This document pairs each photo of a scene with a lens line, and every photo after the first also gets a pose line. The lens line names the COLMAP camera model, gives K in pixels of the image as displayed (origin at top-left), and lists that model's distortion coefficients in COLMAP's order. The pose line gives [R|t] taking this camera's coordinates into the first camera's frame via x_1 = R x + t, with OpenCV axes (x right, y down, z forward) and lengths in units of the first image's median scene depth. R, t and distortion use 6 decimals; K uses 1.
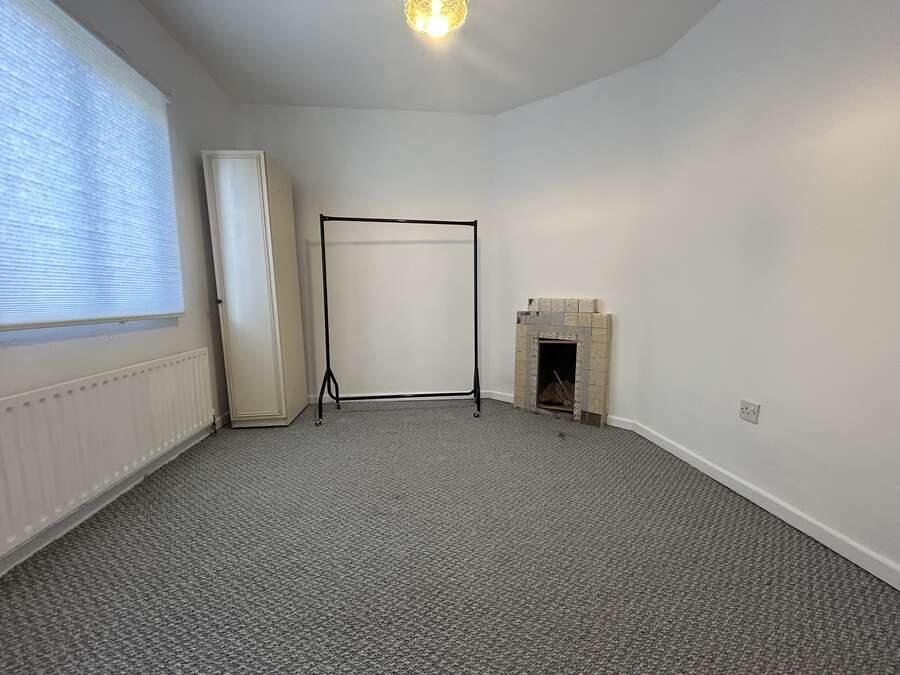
lens RADIAL K [[360.9, 0, 445.3], [0, 360.9, 342.3], [0, 0, 1]] dist [-0.004516, -0.000252]
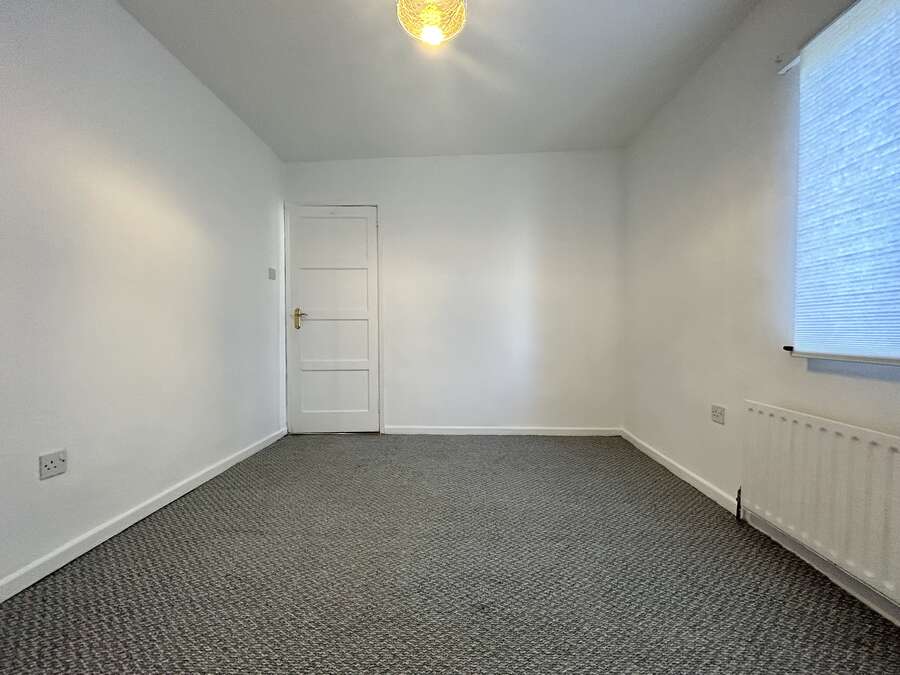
lens RADIAL K [[360.9, 0, 450.1], [0, 360.9, 336.0], [0, 0, 1]] dist [-0.004516, -0.000252]
pose [[-0.991174, -0.006303, 0.132416, -0.200834], [0.012947, 0.989492, 0.144008, -0.253905], [-0.131933, 0.144452, -0.980677, 2.026957]]
